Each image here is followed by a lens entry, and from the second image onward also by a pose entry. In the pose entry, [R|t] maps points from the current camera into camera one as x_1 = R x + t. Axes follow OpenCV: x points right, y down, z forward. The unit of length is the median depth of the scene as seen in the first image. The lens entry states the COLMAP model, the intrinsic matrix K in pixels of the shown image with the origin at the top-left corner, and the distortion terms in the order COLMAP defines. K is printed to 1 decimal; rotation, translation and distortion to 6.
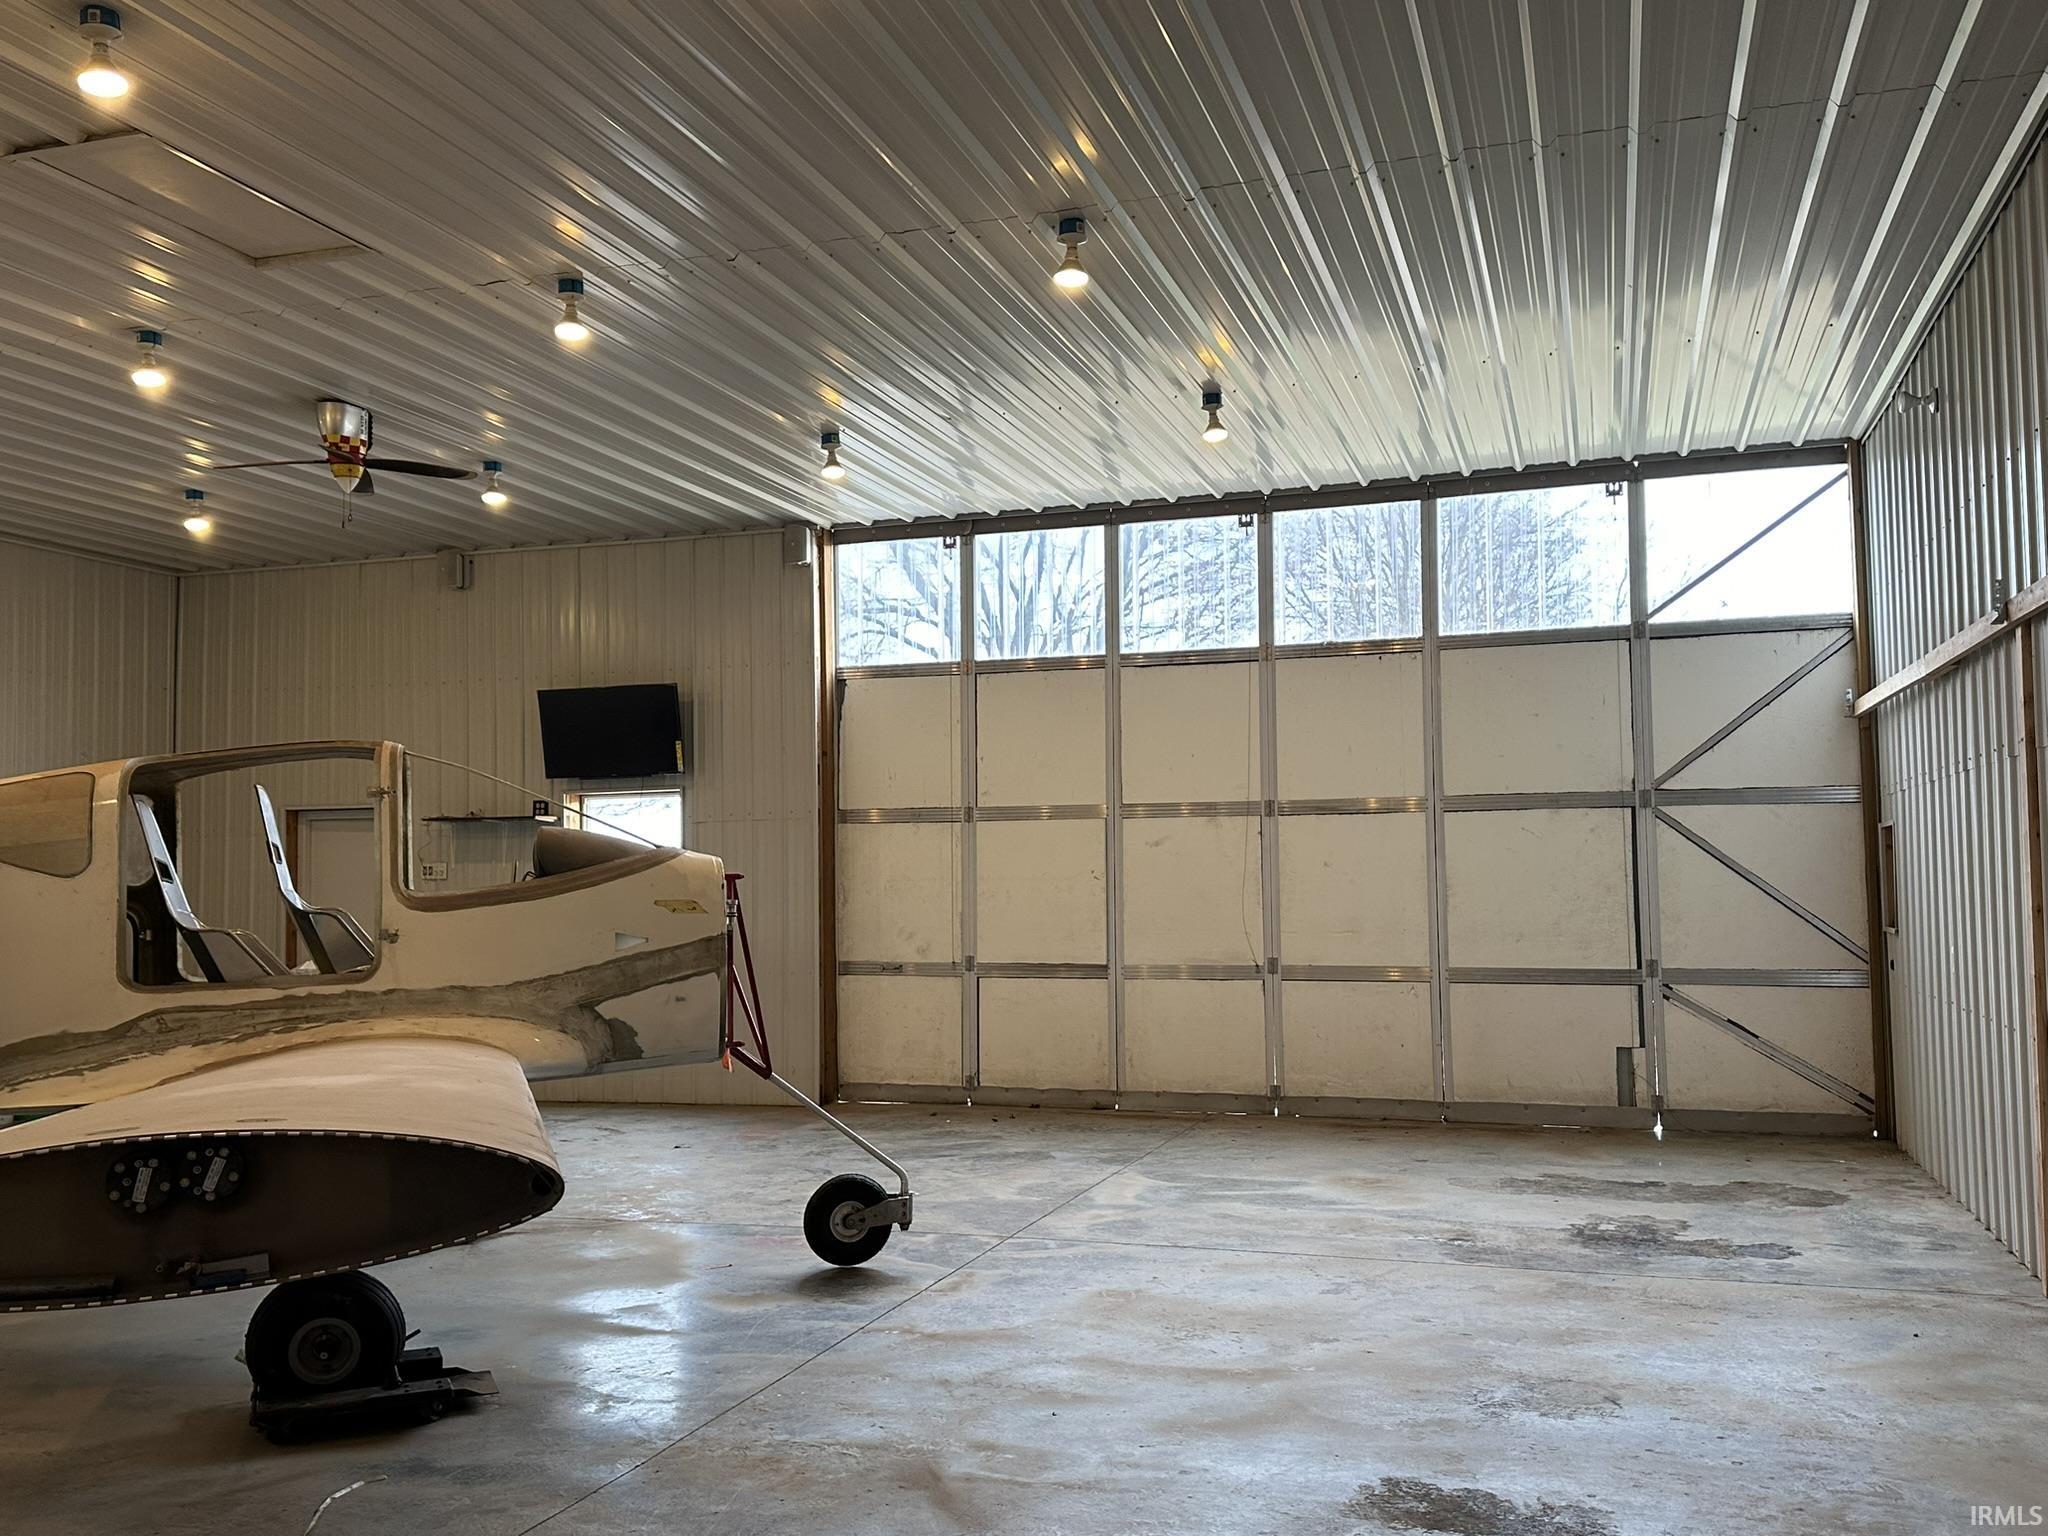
lens RADIAL K [[1820.8, 0, 1025.7], [0, 1820.8, 770.9], [0, 0, 1]] dist [-0.053703, -0.003379]
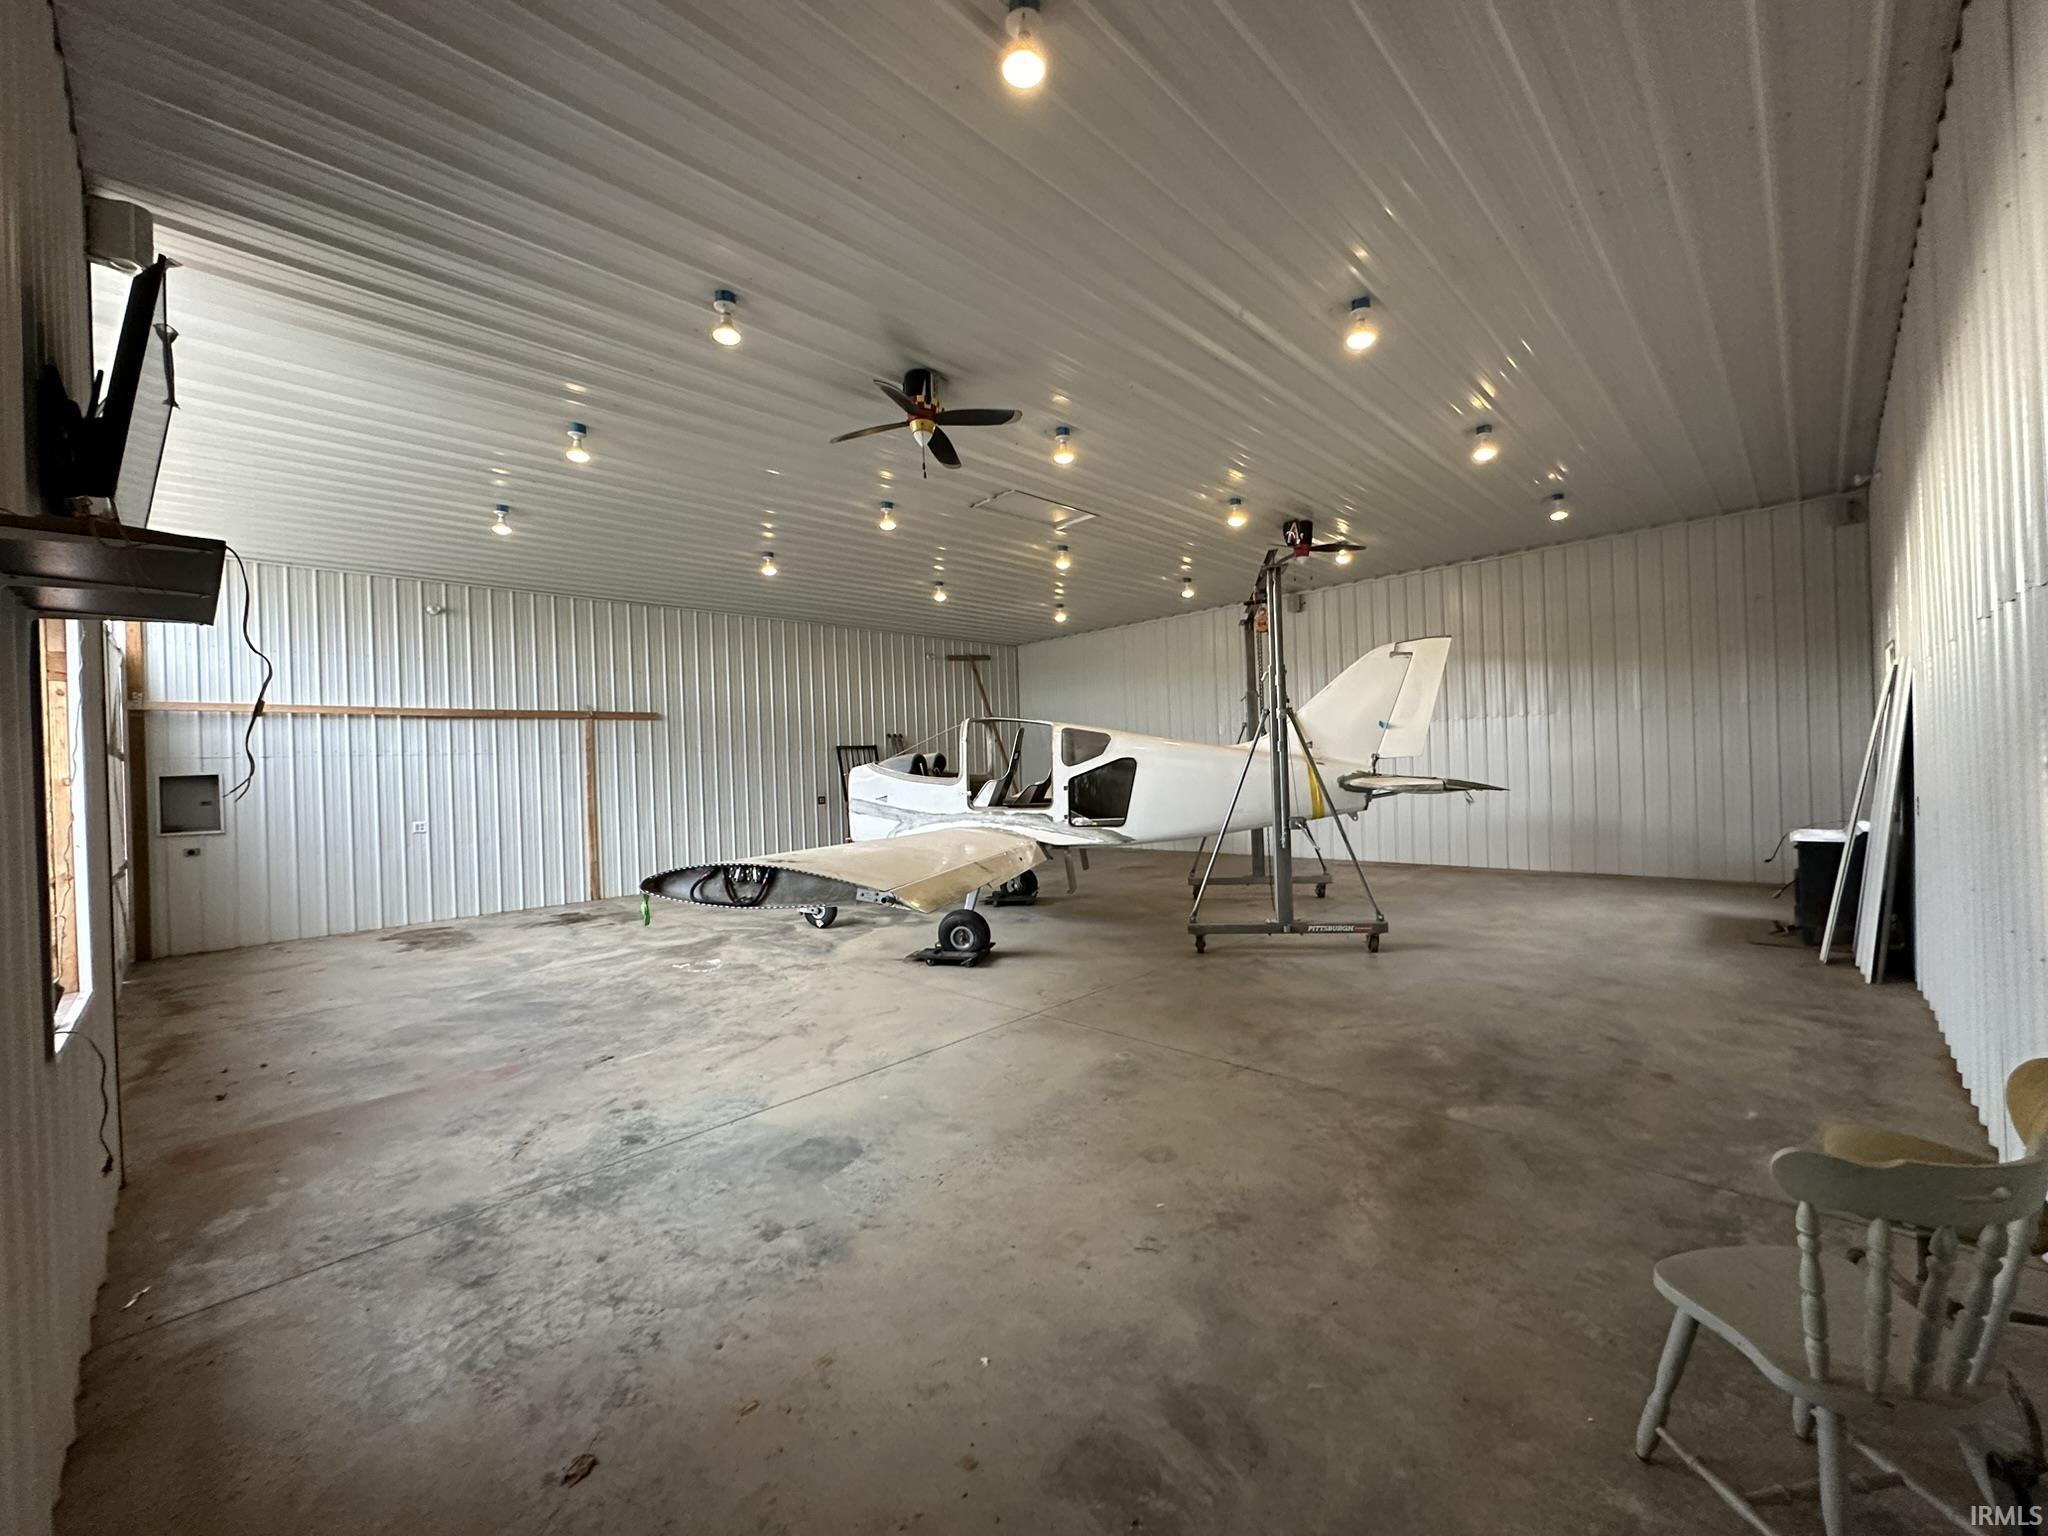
lens RADIAL K [[818.0, 0, 1014.0], [0, 818.0, 766.9], [0, 0, 1]] dist [-0.005725, 0.000054]
pose [[0.886303, -0.024310, -0.462467, 0.195817], [0.056770, 0.996793, 0.056400, 0.036153], [0.459613, -0.076242, 0.884841, 0.638462]]
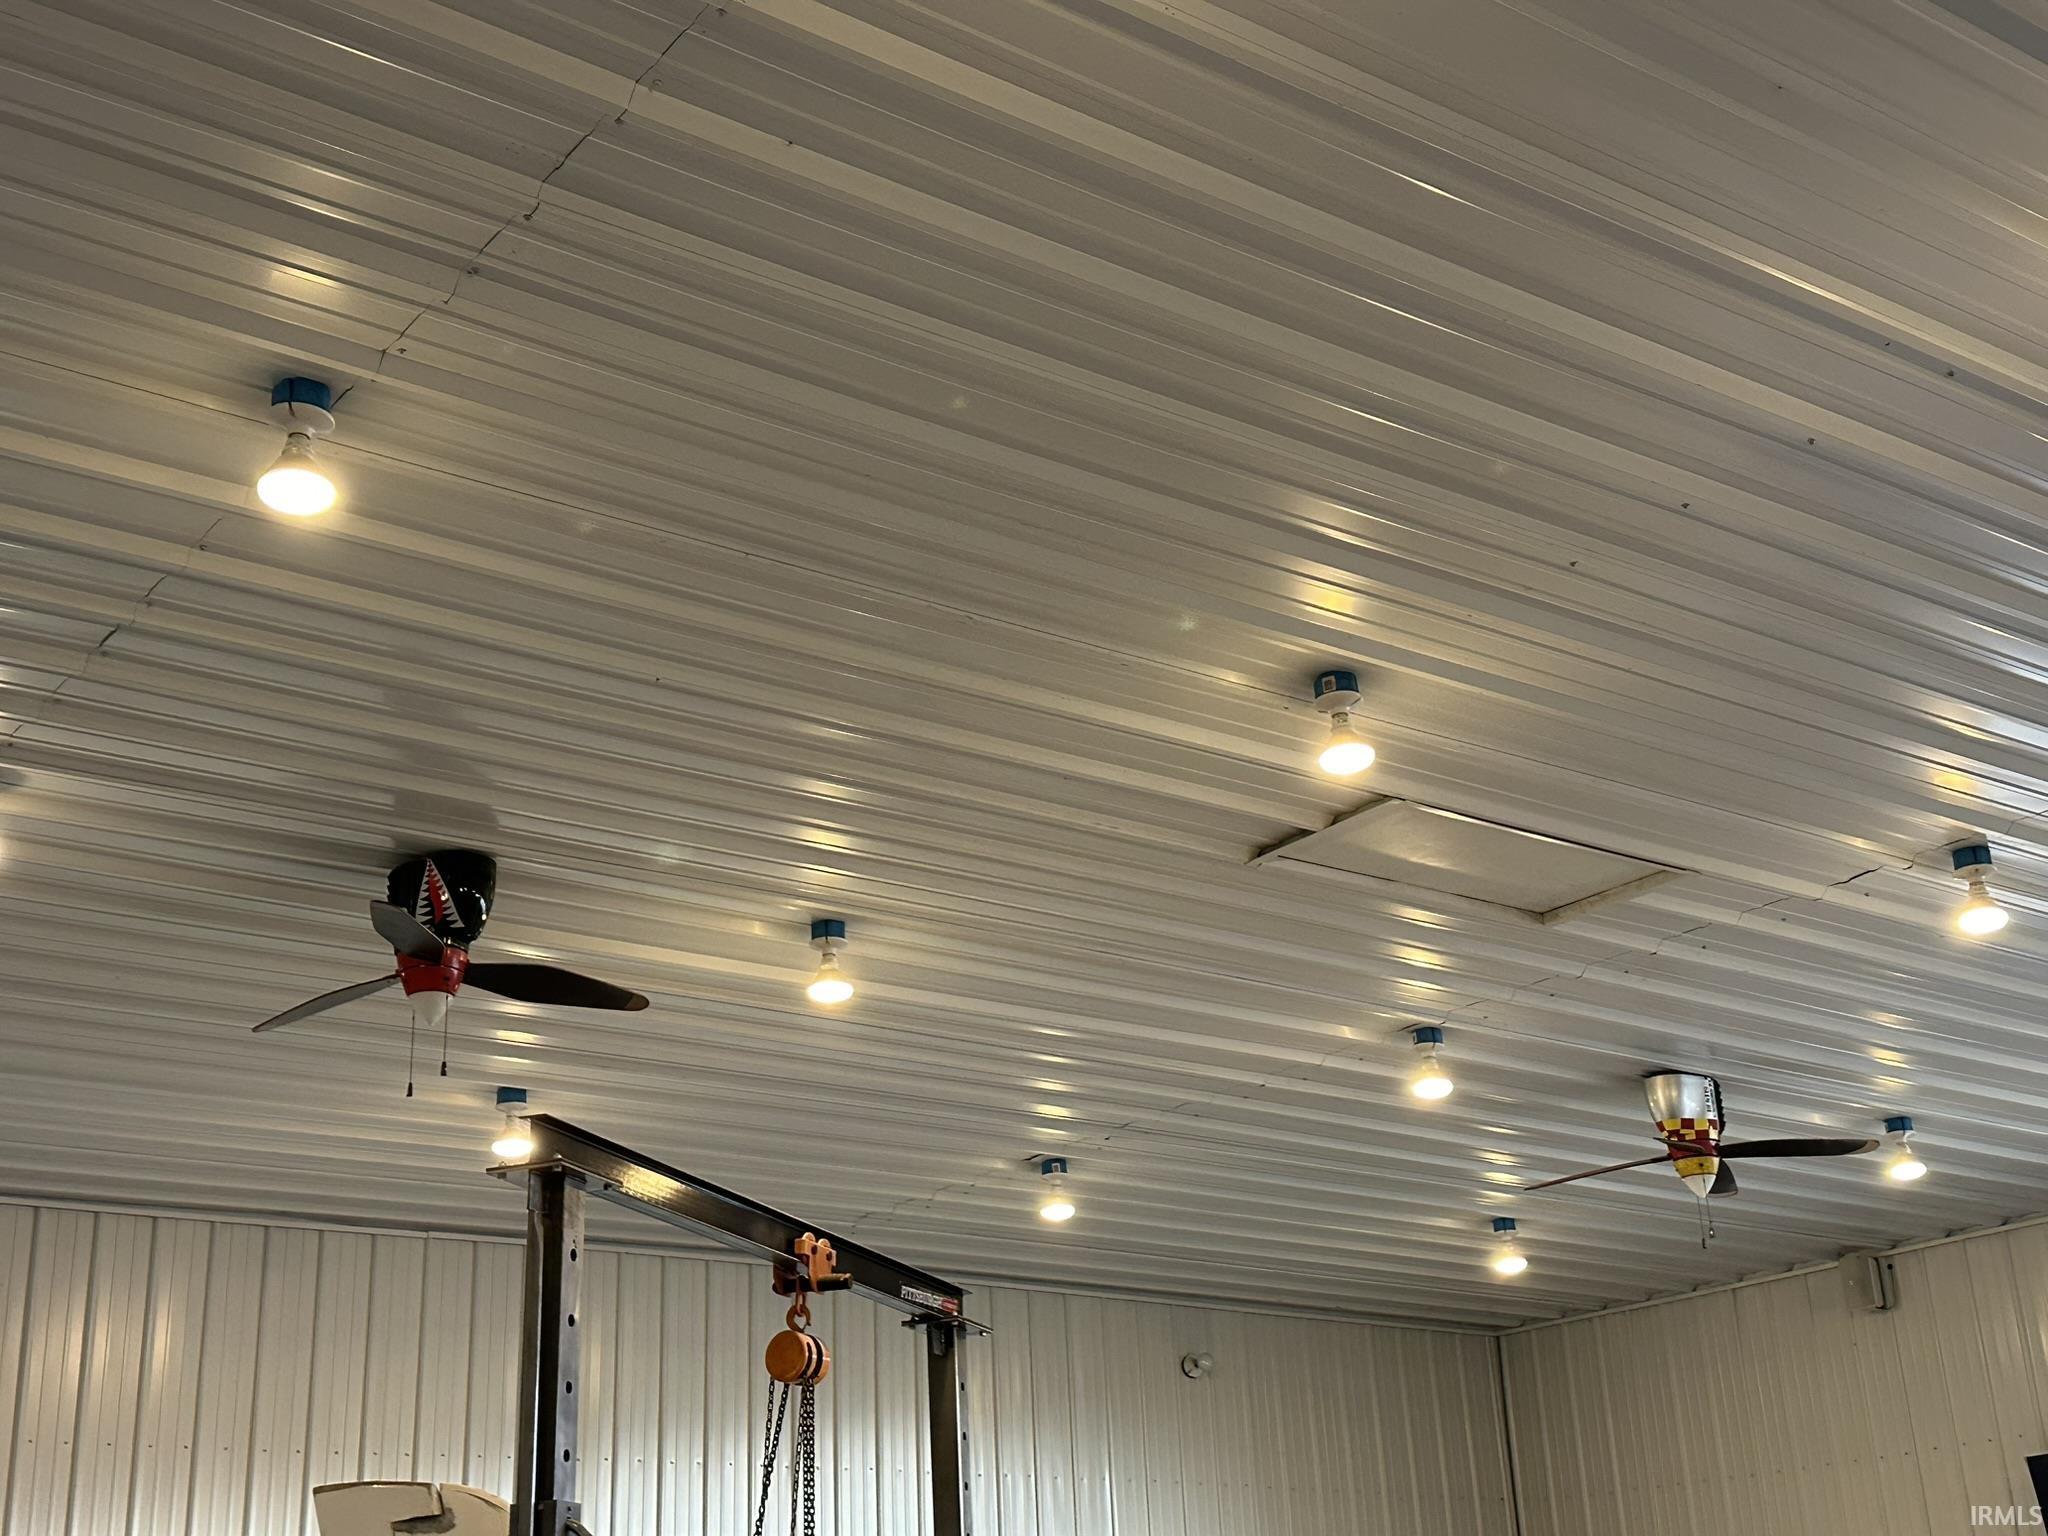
lens RADIAL K [[2309.9, 0, 1024.3], [0, 2309.9, 771.8], [0, 0, 1]] dist [0.034786, 0.000000]
pose [[0.750029, -0.268810, -0.604316, 0.032754], [0.049373, 0.933891, -0.354132, 0.005839], [0.659560, 0.235772, 0.713718, 0.107698]]
